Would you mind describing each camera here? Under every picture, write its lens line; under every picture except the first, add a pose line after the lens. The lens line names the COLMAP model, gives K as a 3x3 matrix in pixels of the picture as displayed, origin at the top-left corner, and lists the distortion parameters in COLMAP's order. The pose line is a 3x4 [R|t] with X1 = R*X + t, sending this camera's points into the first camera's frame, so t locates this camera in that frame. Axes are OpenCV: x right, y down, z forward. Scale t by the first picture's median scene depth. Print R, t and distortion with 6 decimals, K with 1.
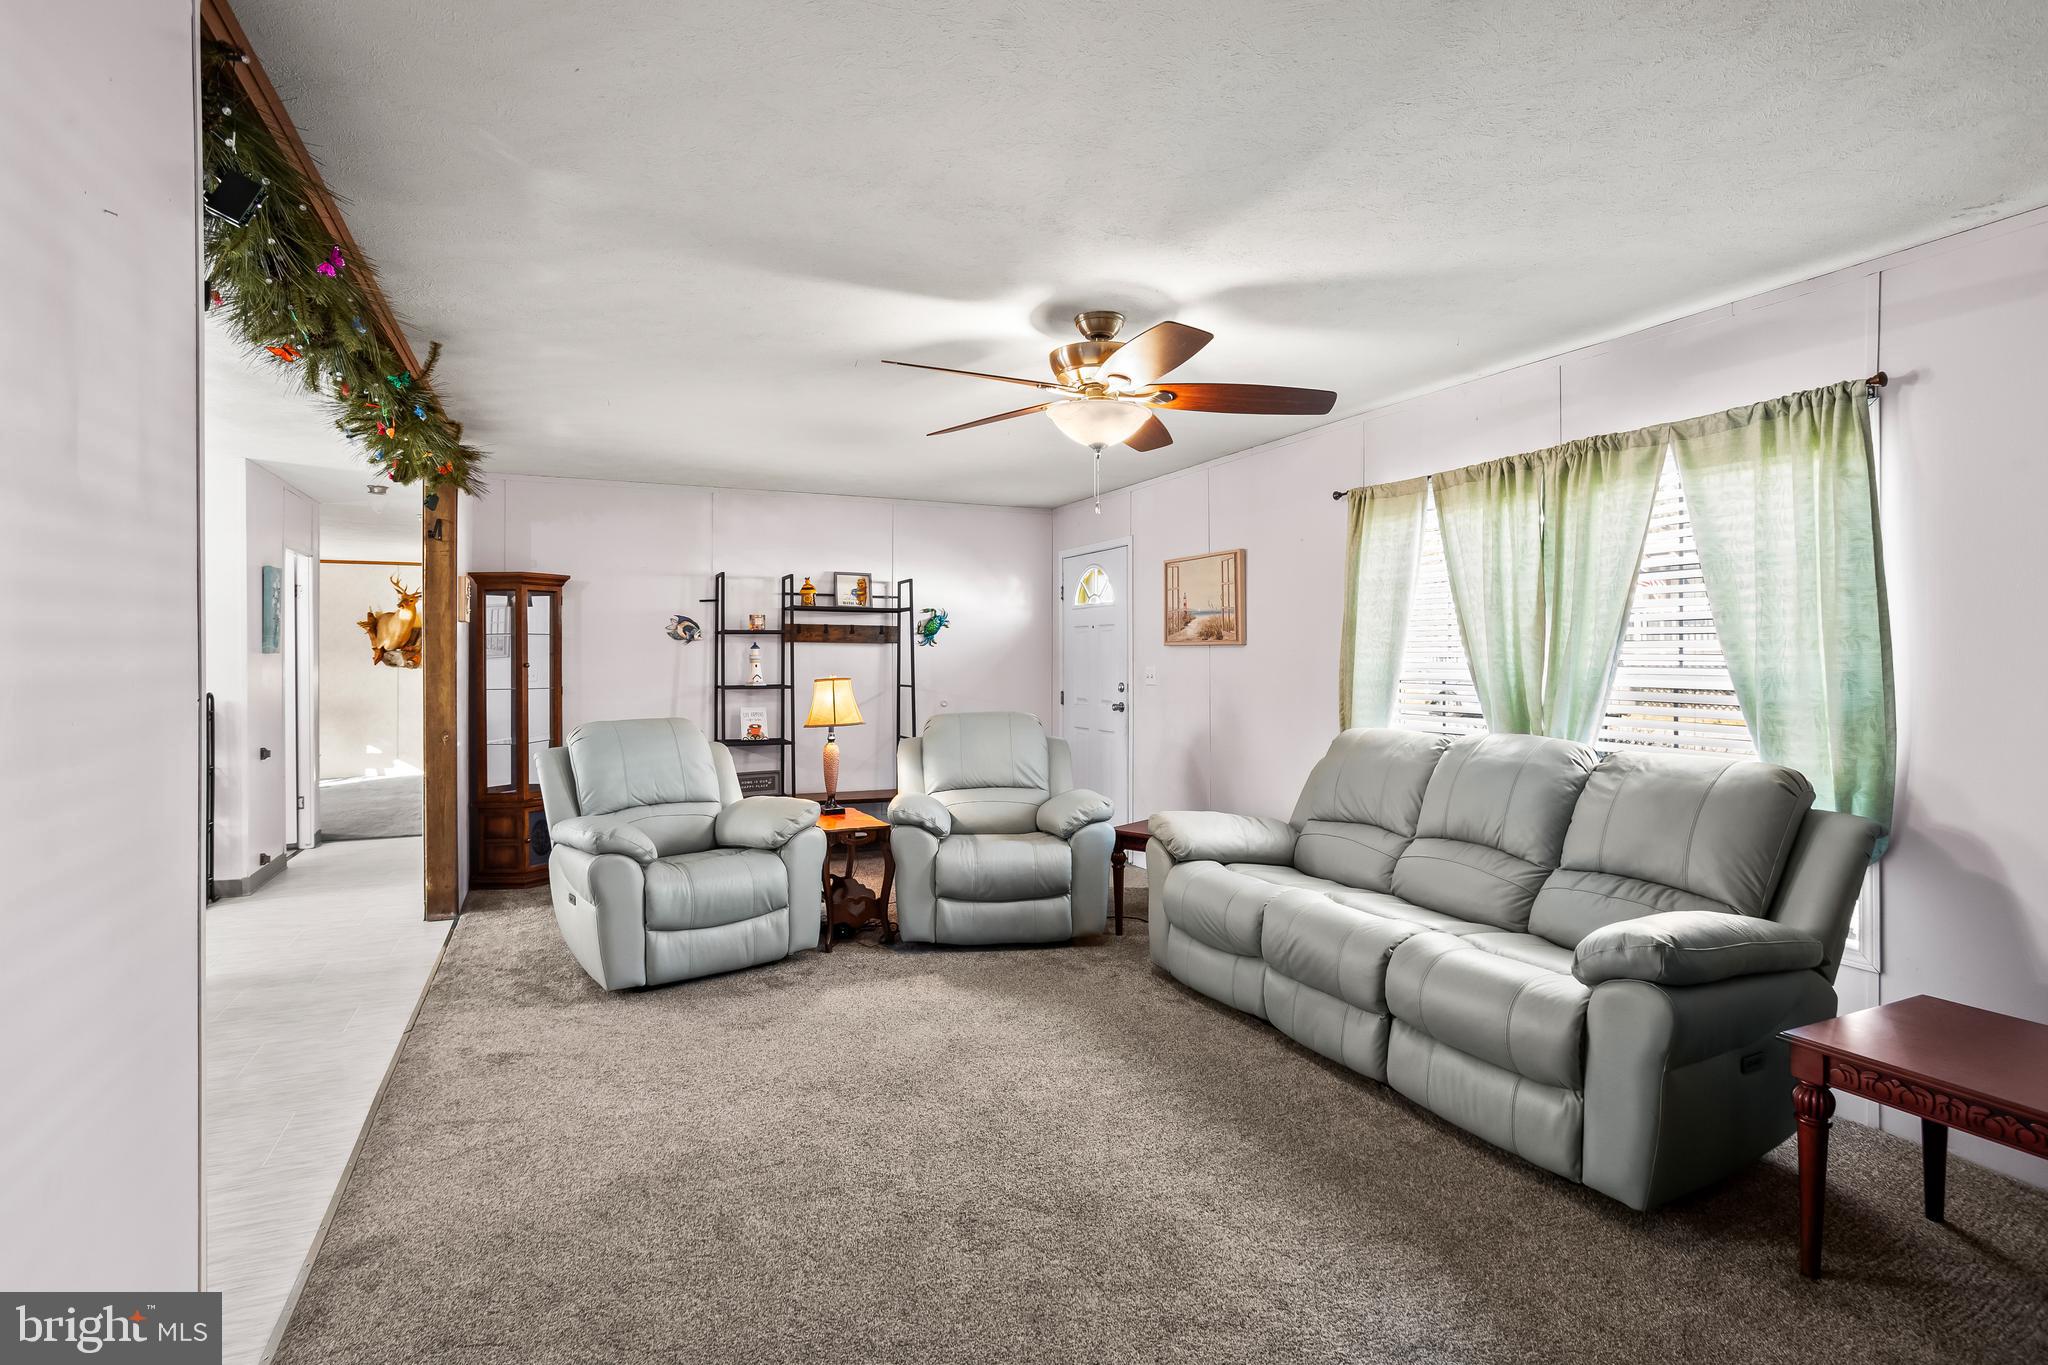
lens RADIAL K [[995.5, 0, 1040.3], [0, 995.5, 668.2], [0, 0, 1]] dist [-0.030305, 0.007544]
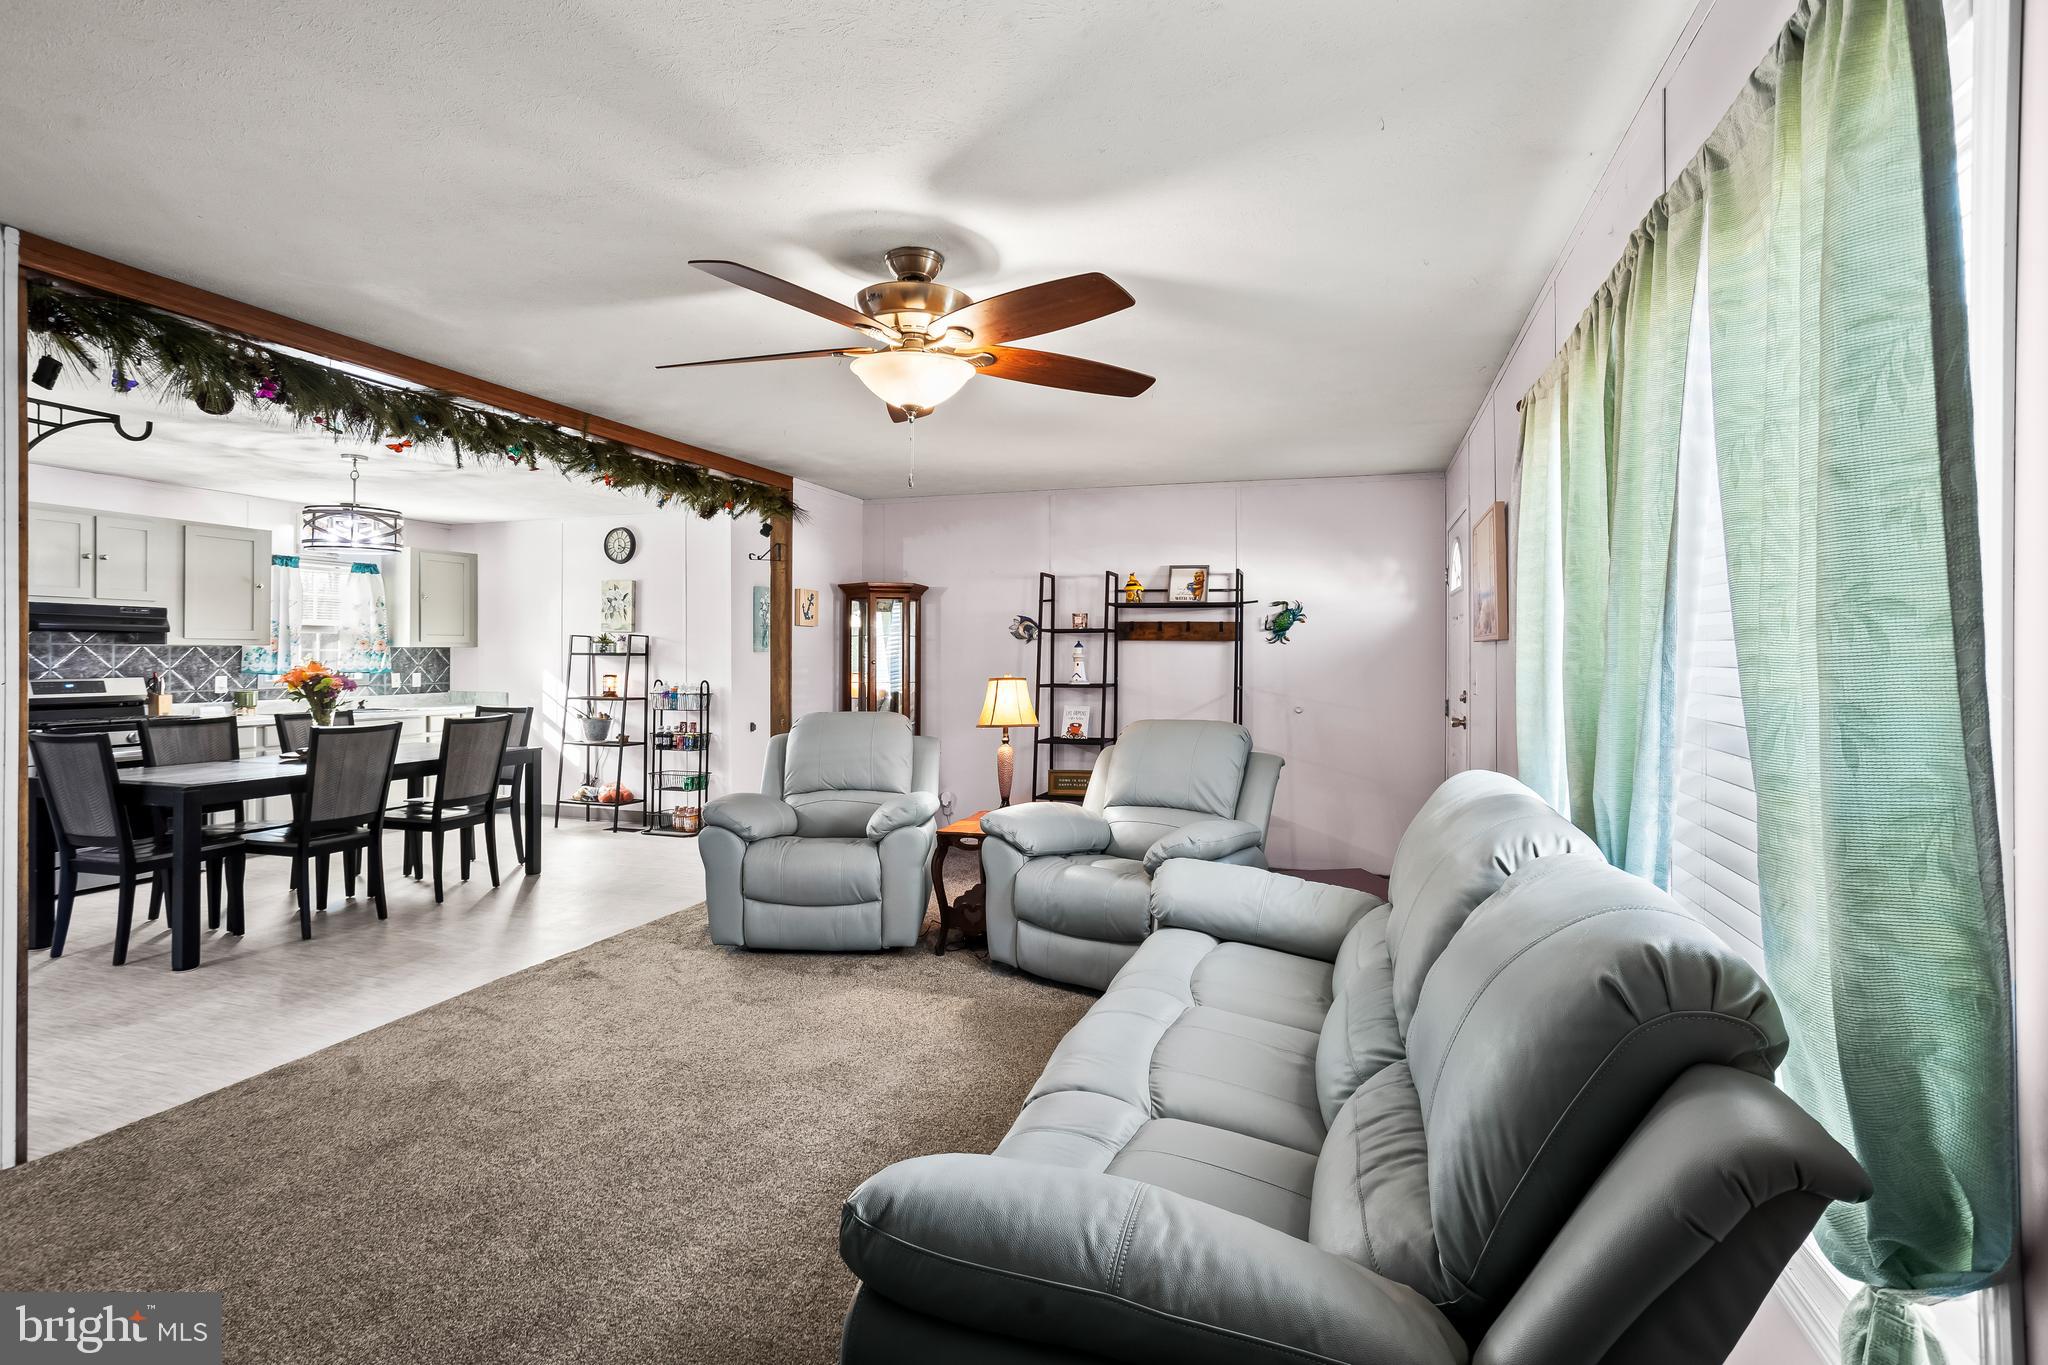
lens RADIAL K [[995.5, 0, 1028.1], [0, 995.5, 656.7], [0, 0, 1]] dist [-0.030305, 0.007544]
pose [[0.731406, 0.002536, -0.681938, 0.499464], [-0.009135, 0.999940, -0.006078, -0.004946], [0.681881, 0.010675, 0.731385, 0.317720]]
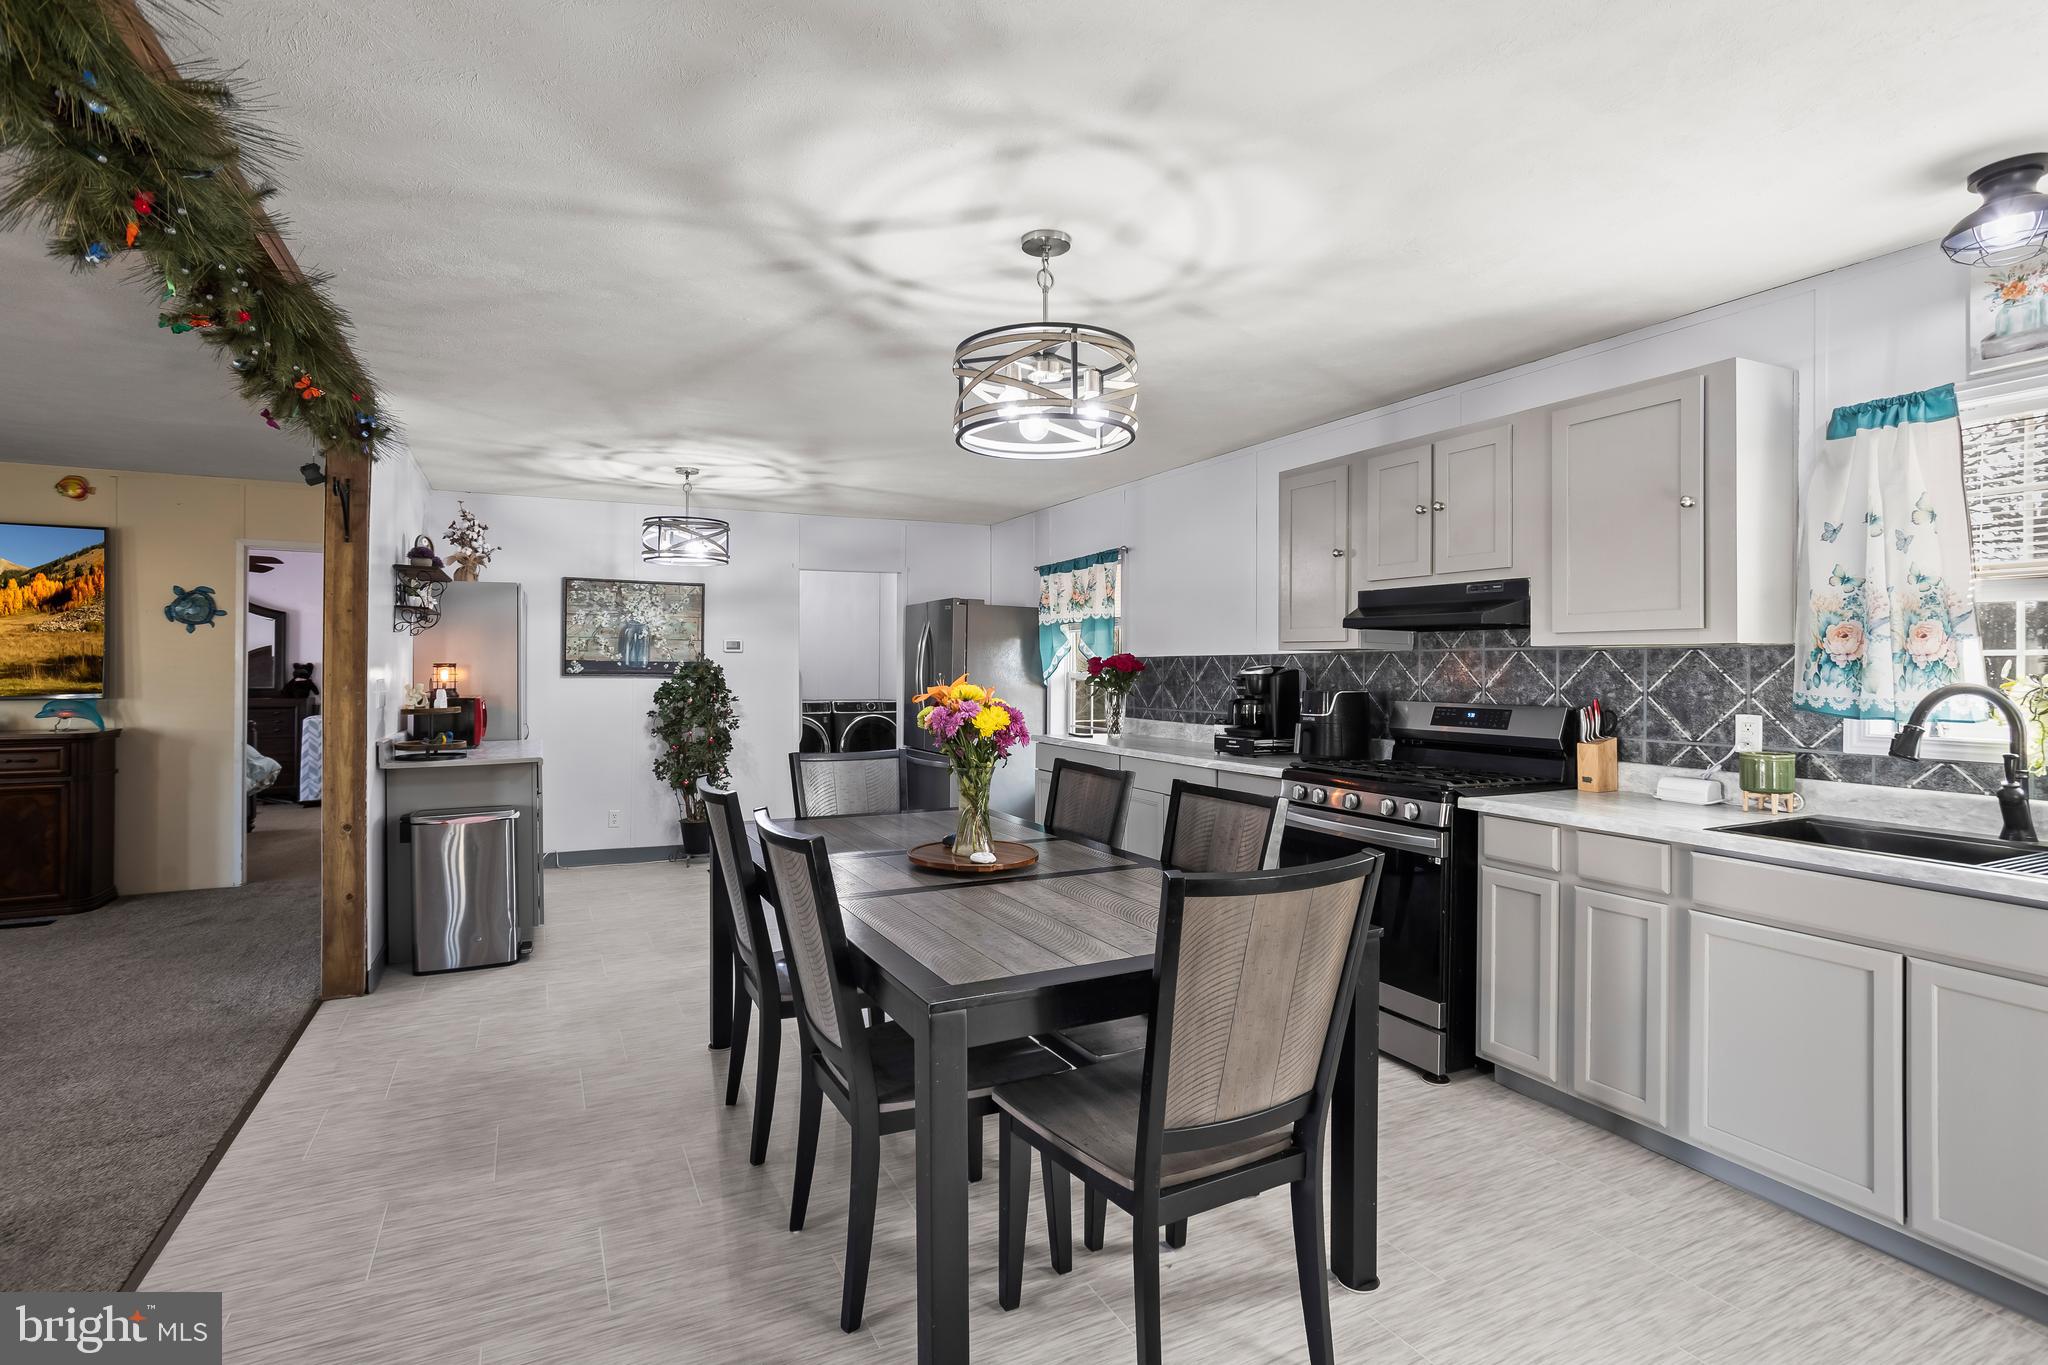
lens RADIAL K [[995.5, 0, 1069.8], [0, 995.5, 673.1], [0, 0, 1]] dist [-0.030305, 0.007544]
pose [[-0.999064, -0.008575, -0.042407, -0.609072], [-0.009126, 0.999876, 0.012820, -0.005345], [0.042292, 0.013195, -0.999018, 1.007595]]
